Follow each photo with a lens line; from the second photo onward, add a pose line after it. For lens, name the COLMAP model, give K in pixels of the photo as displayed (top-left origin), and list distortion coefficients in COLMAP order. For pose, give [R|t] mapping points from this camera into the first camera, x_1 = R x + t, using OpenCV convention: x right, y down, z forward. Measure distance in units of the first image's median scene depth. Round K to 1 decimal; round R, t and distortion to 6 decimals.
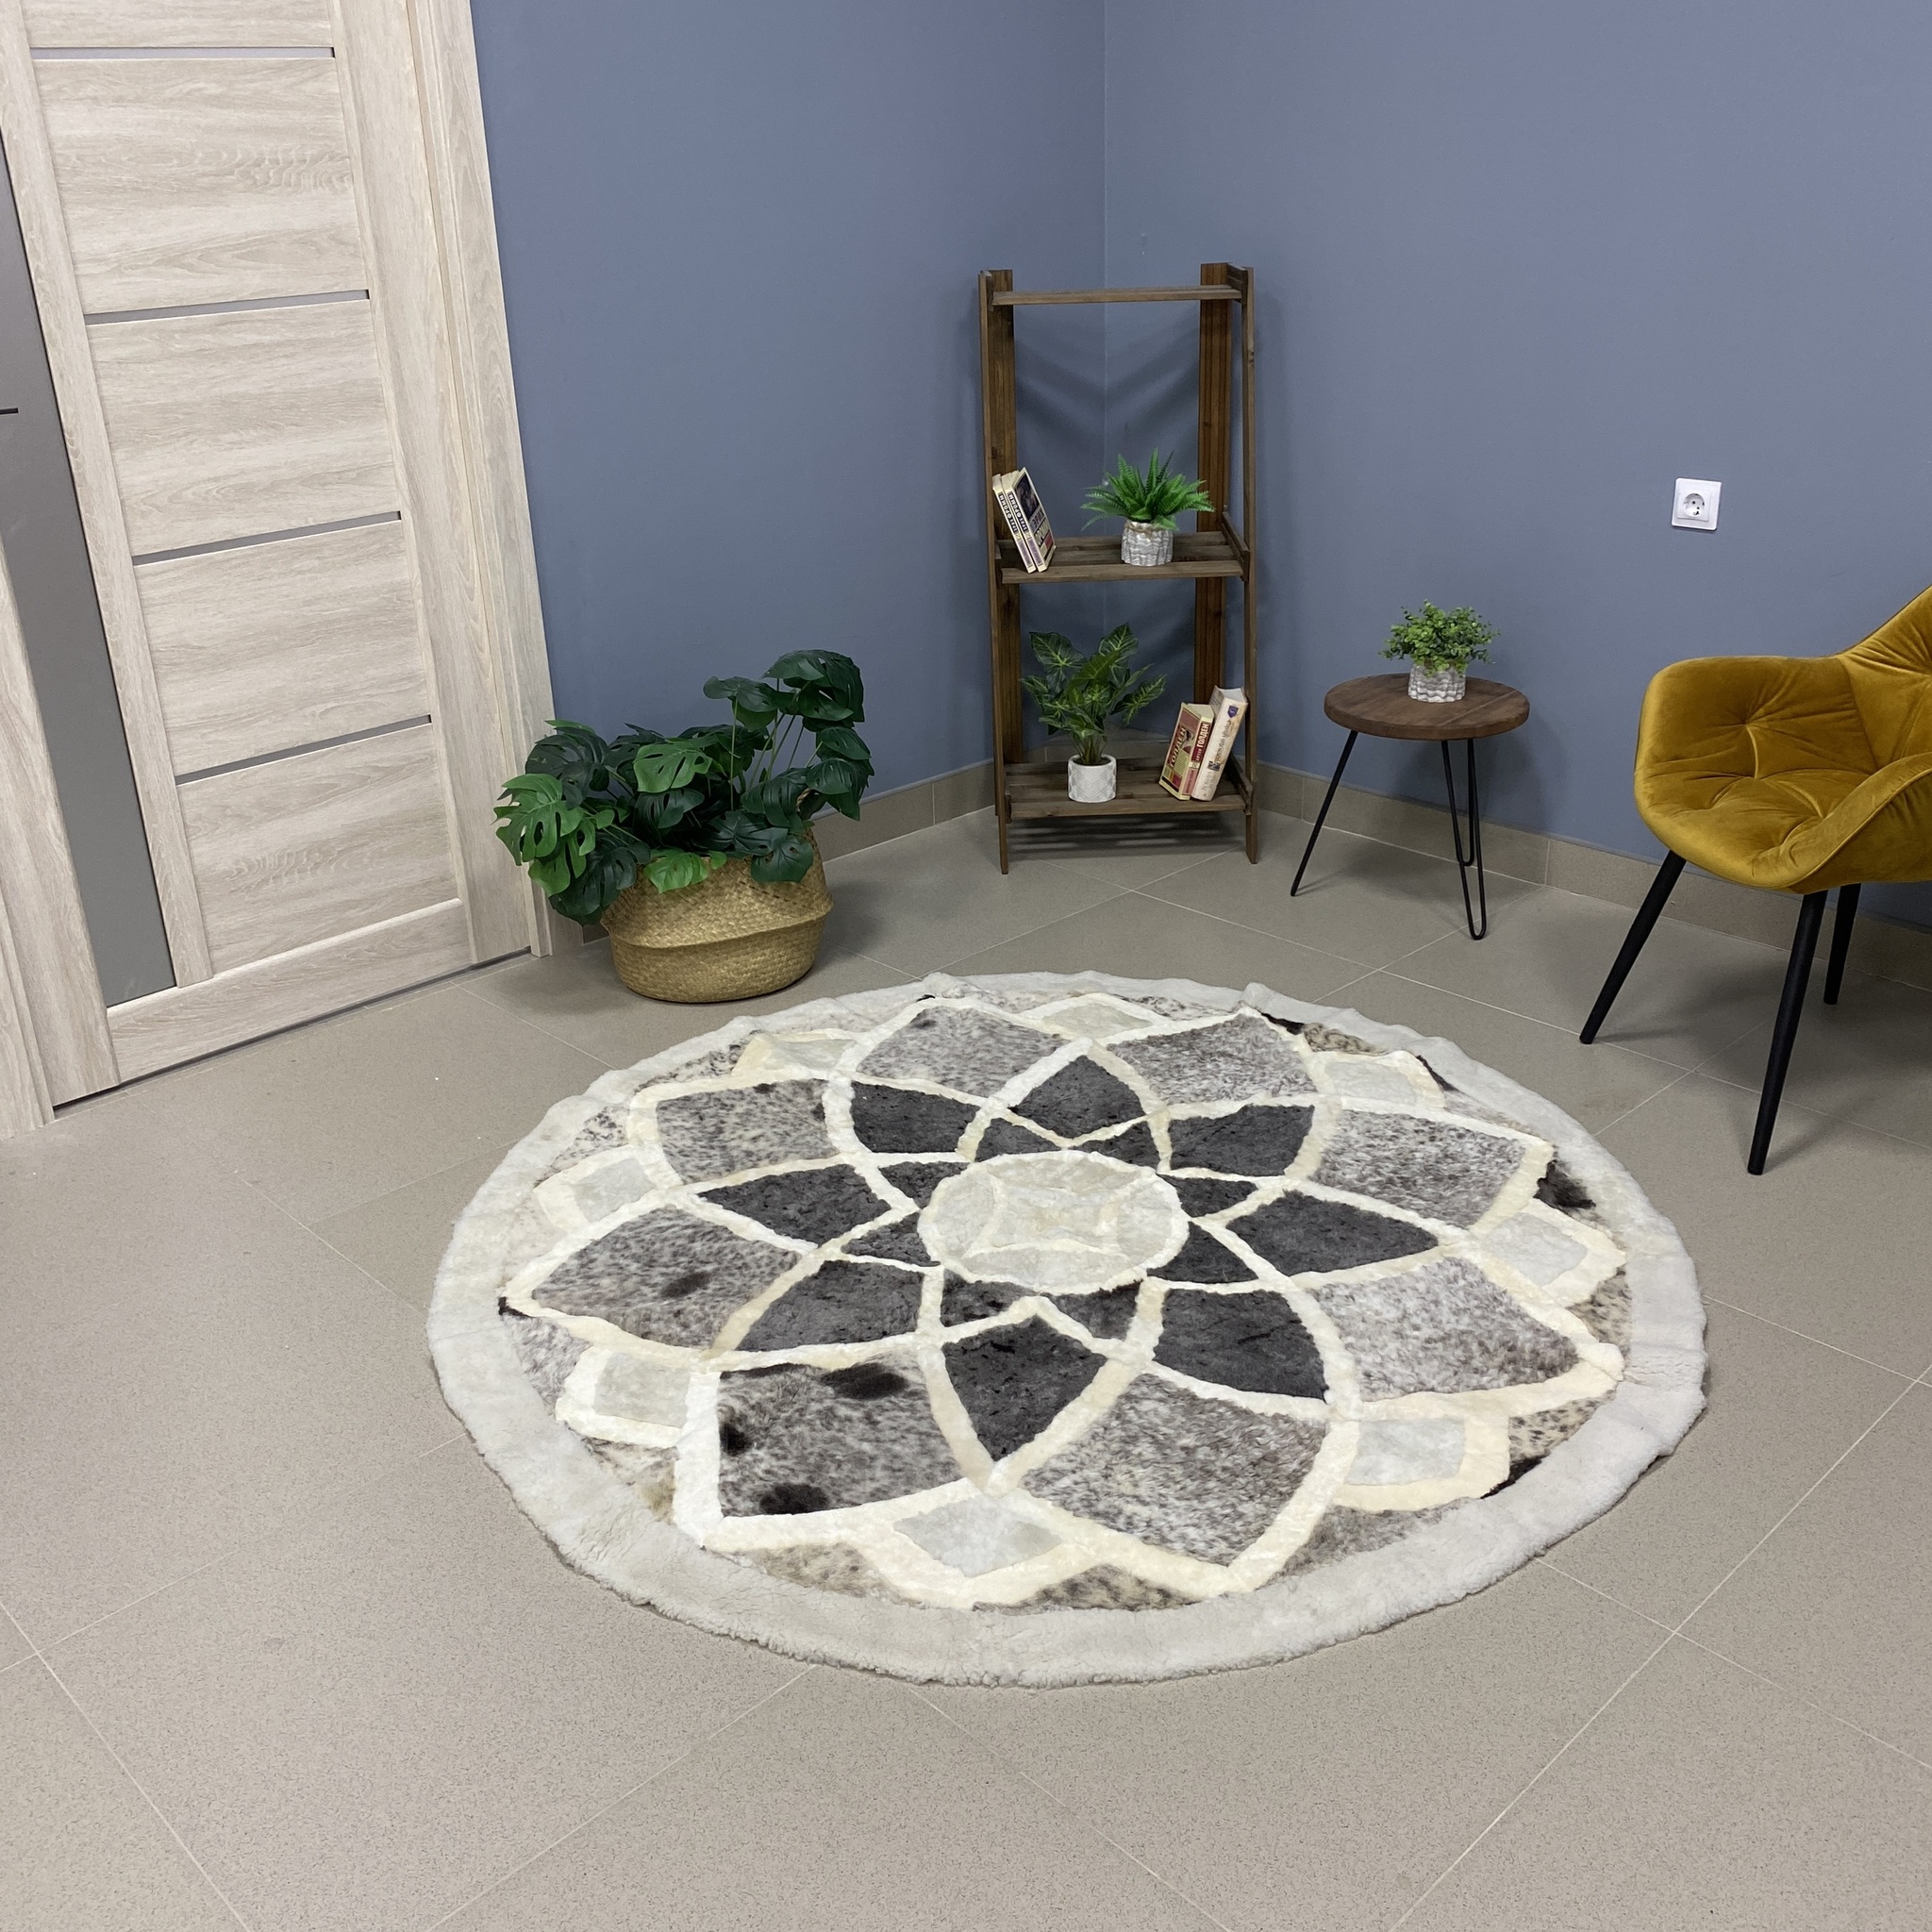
lens RADIAL K [[1950.3, 0, 993.9], [0, 1950.3, 976.0], [0, 0, 1]] dist [0.212003, -0.660128]
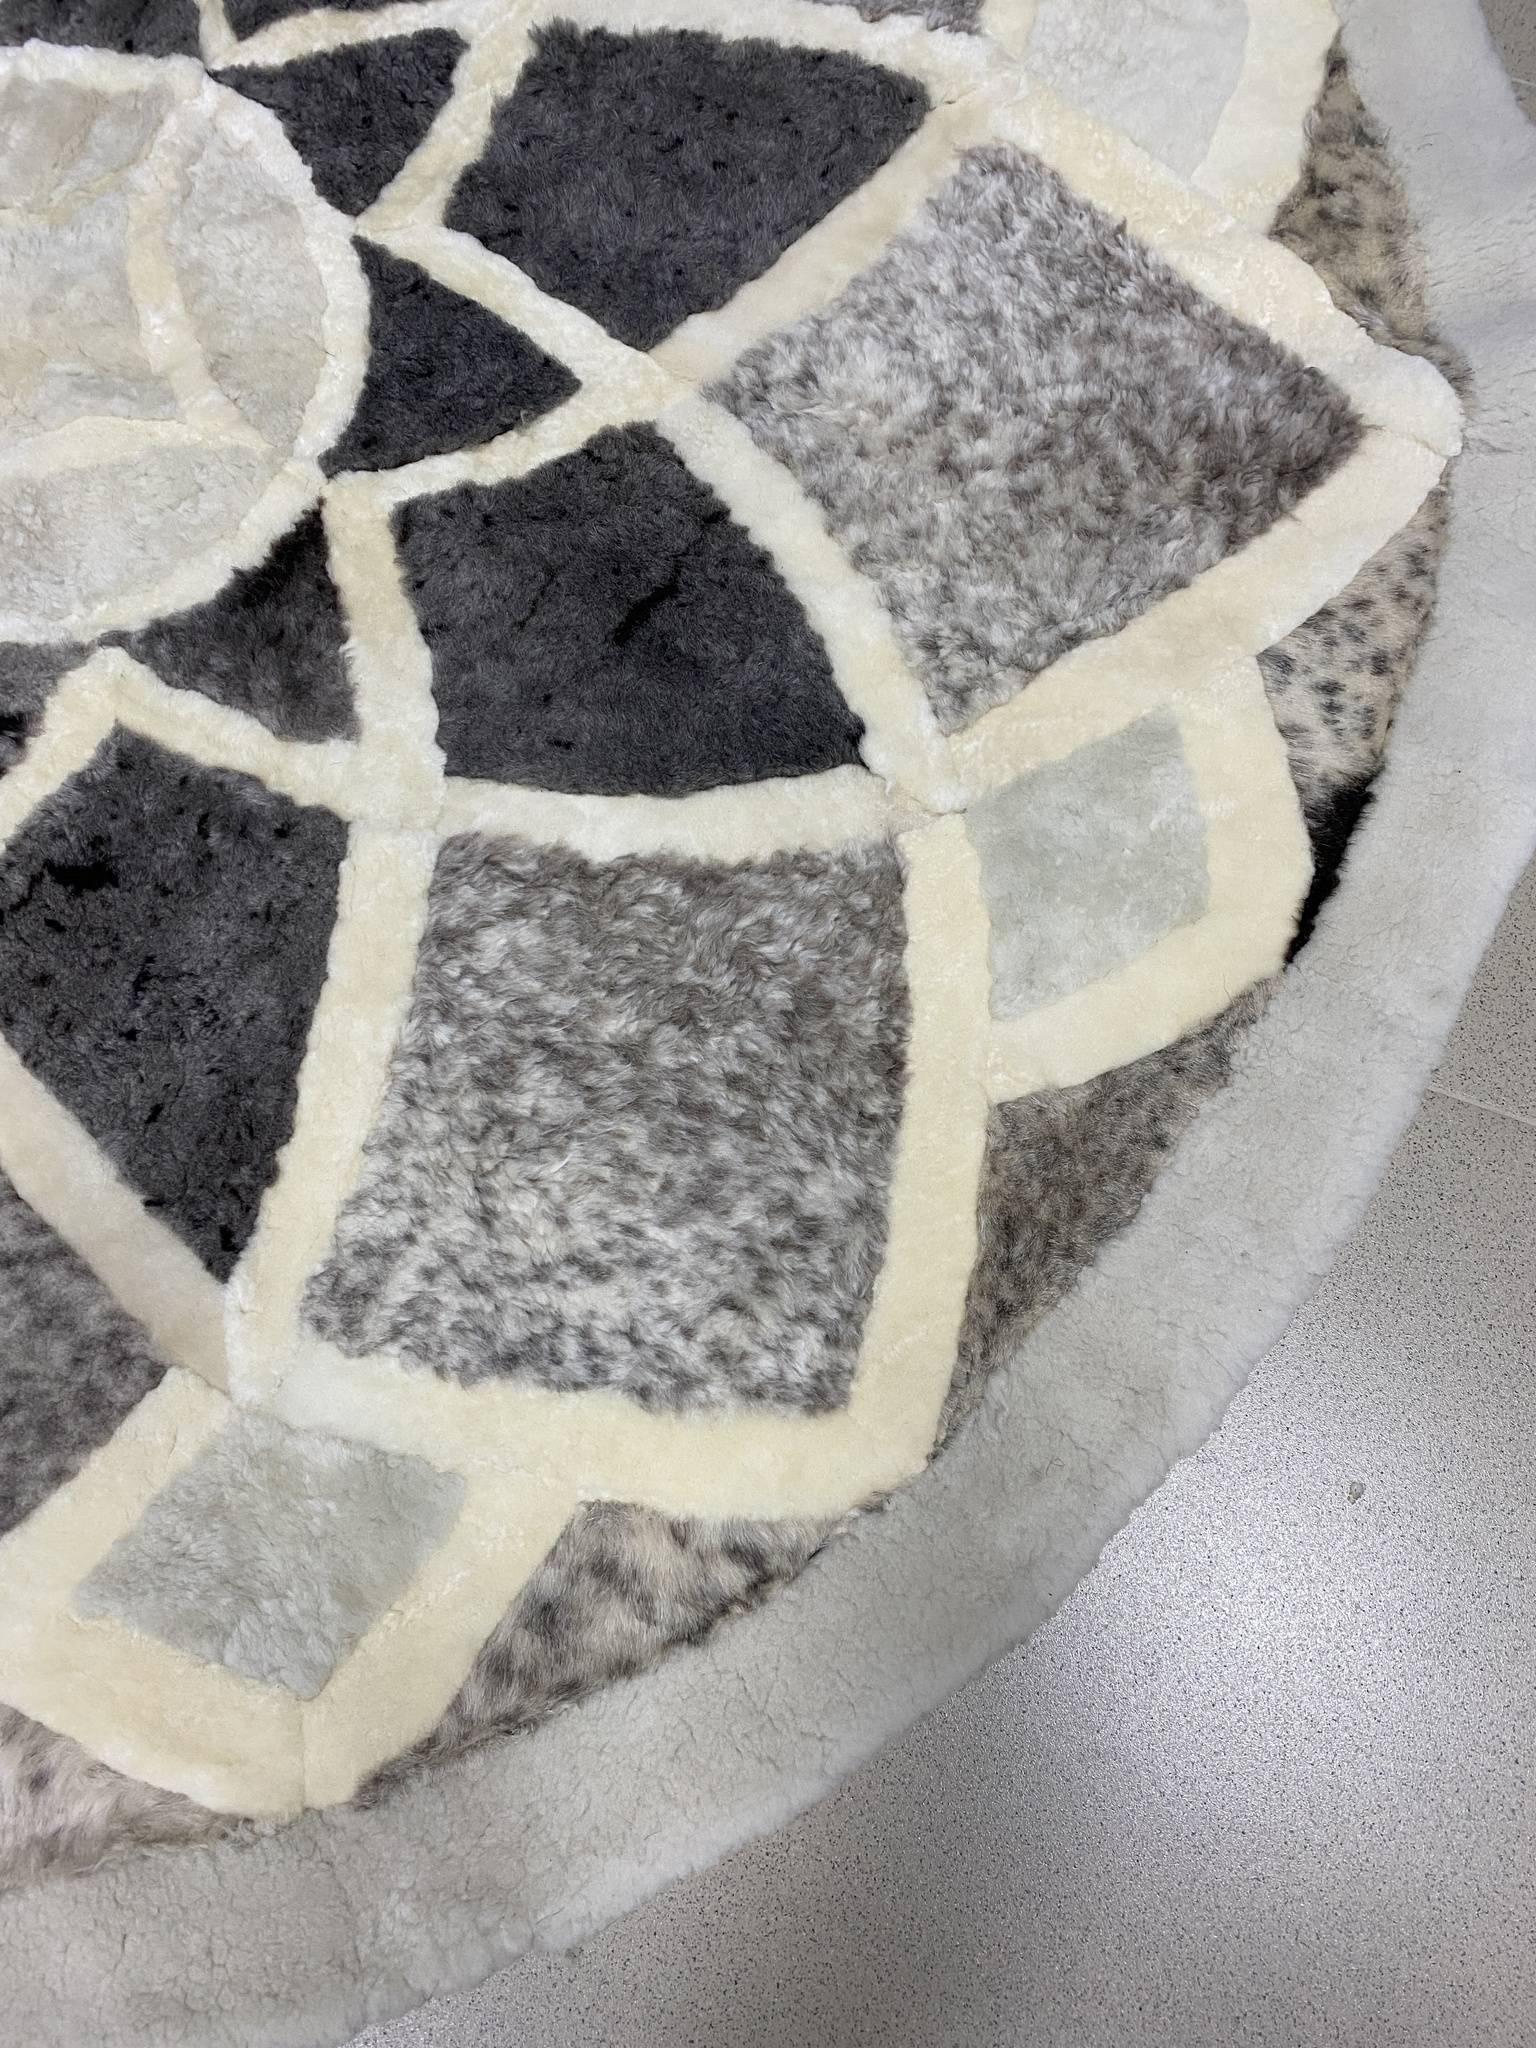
lens RADIAL K [[1534.2, 0, 788.6], [0, 1534.2, 1025.4], [0, 0, 1]] dist [0.035440, -0.040673]
pose [[0.906017, -0.409981, 0.105114, 0.083440], [0.163641, 0.568365, 0.806339, -0.023446], [-0.390326, -0.713356, 0.582038, 0.686641]]
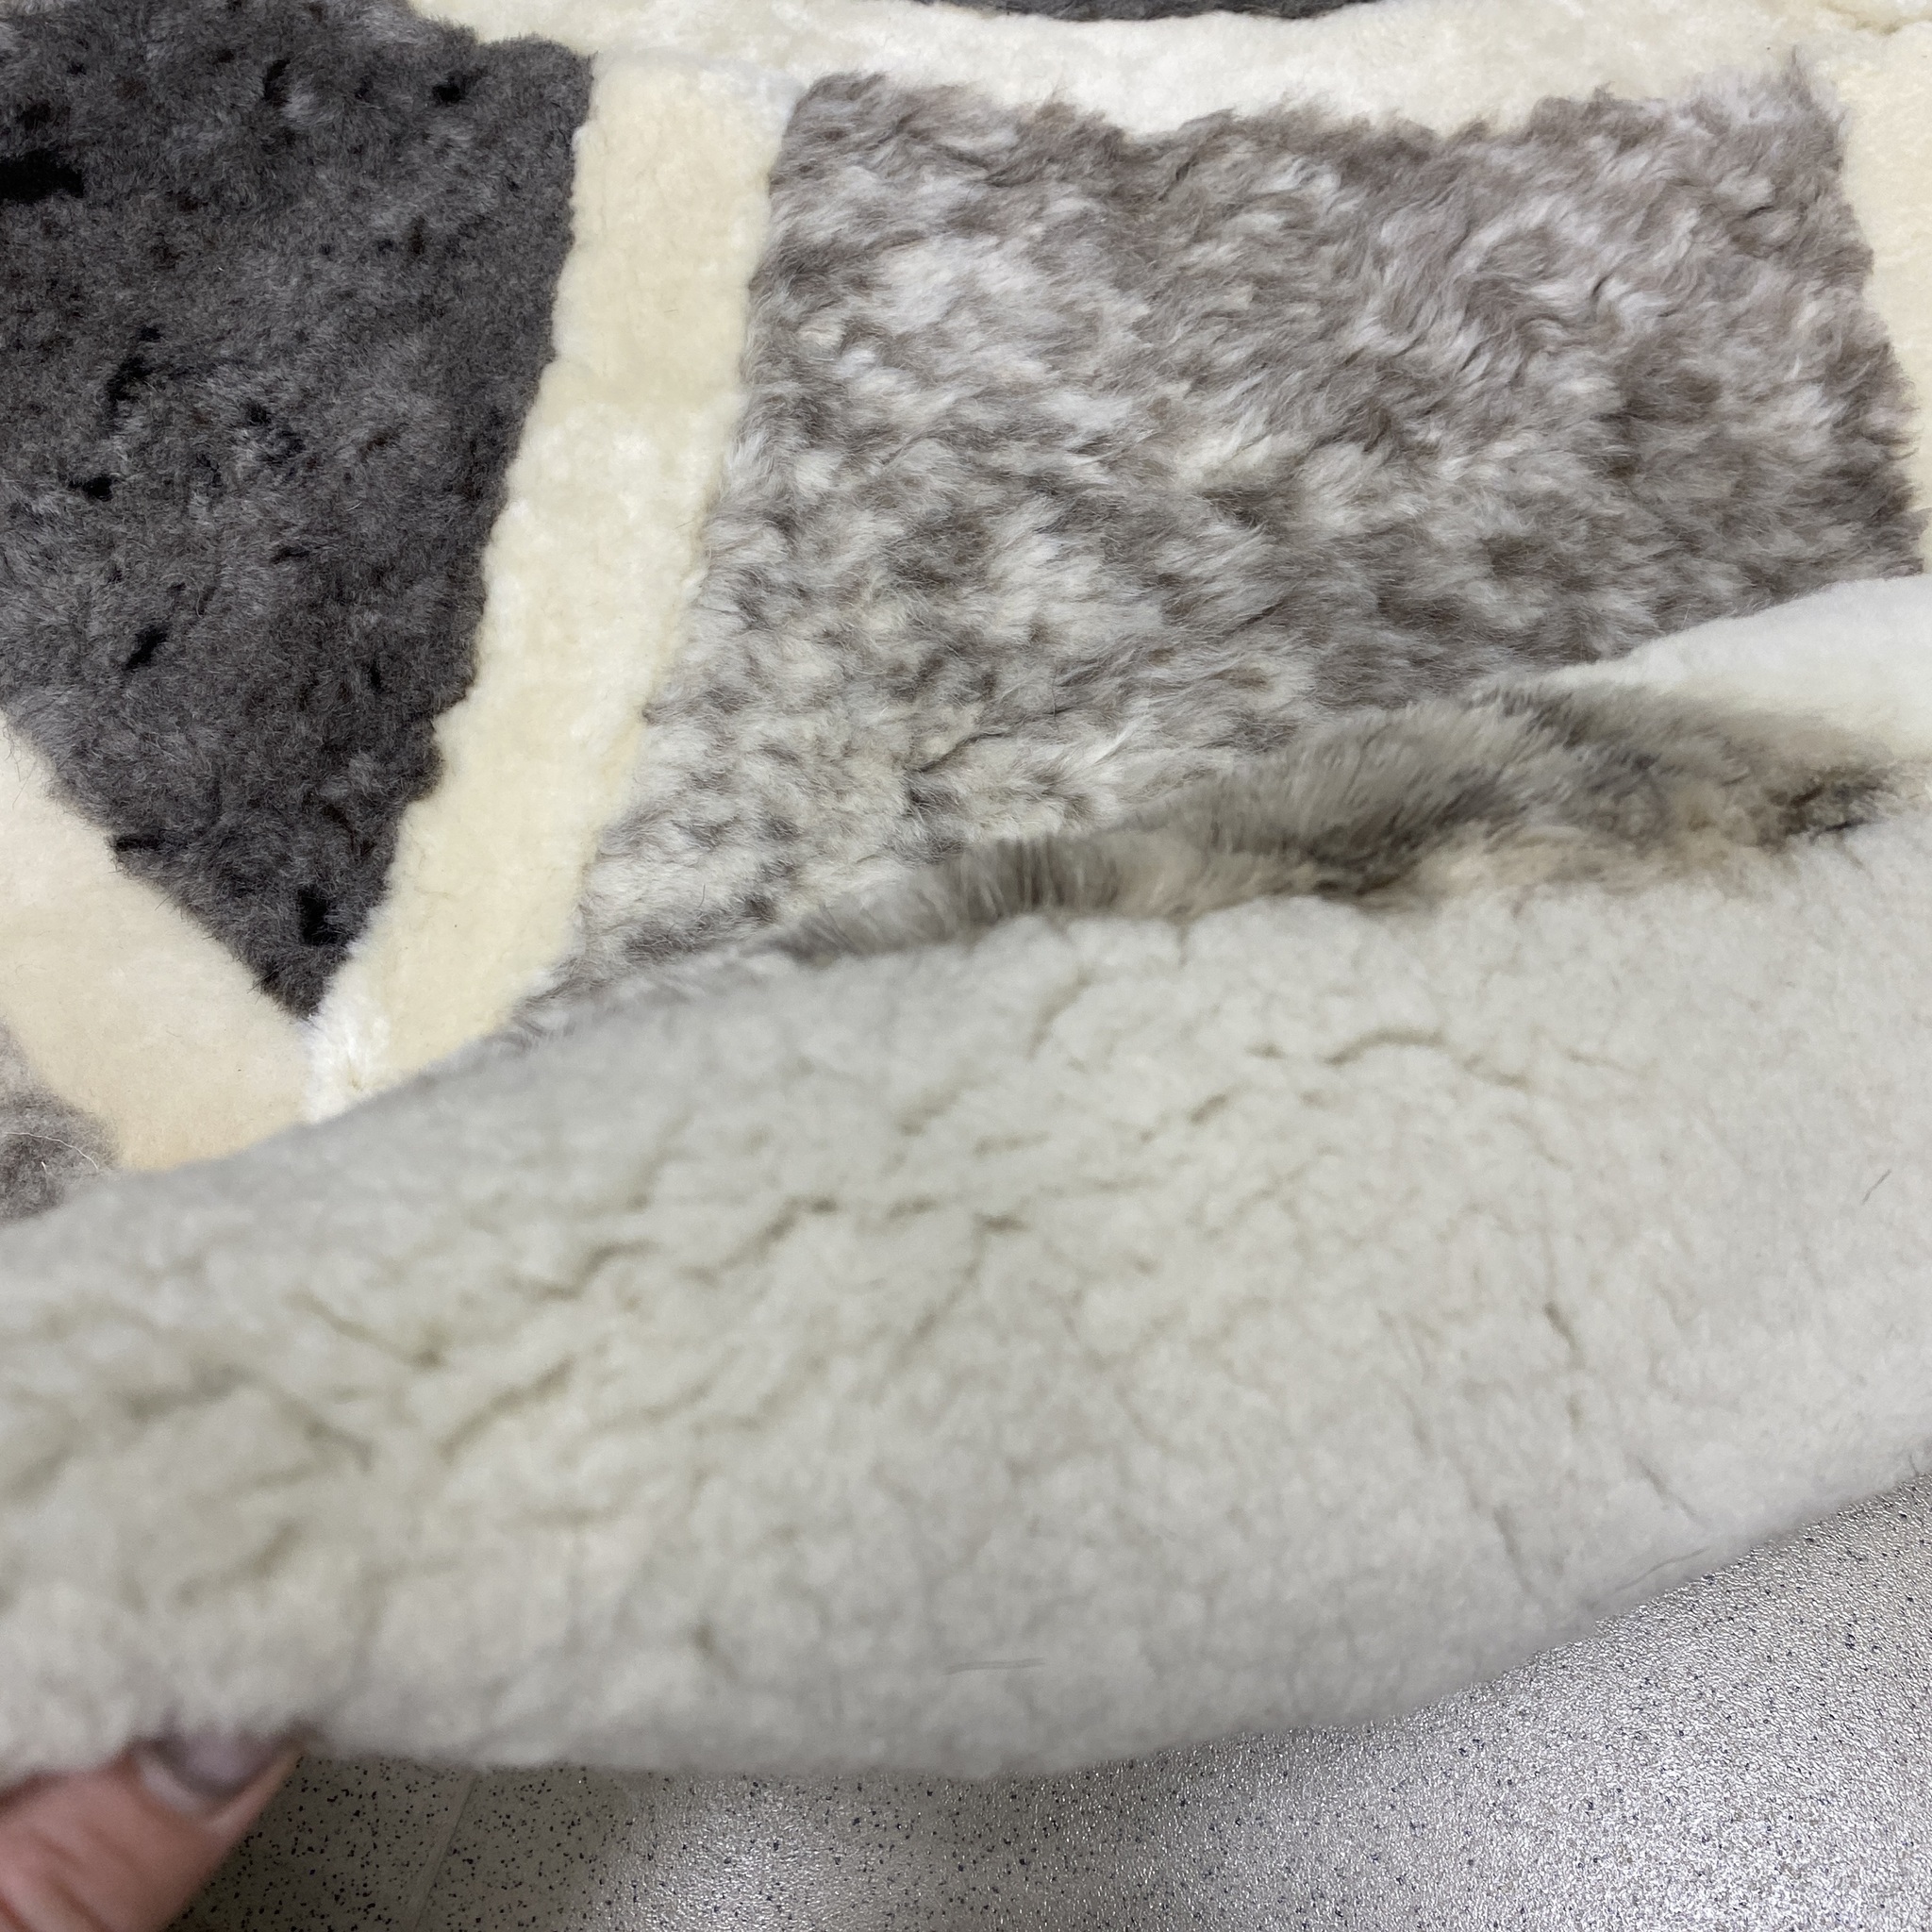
lens RADIAL K [[1933.1, 0, 977.5], [0, 1933.1, 965.1], [0, 0, 1]] dist [0.040614, -0.069265]
pose [[0.897094, -0.410640, 0.163087, 0.023671], [0.169671, 0.660975, 0.730975, 0.113410], [-0.407964, -0.628082, 0.662630, 0.744436]]
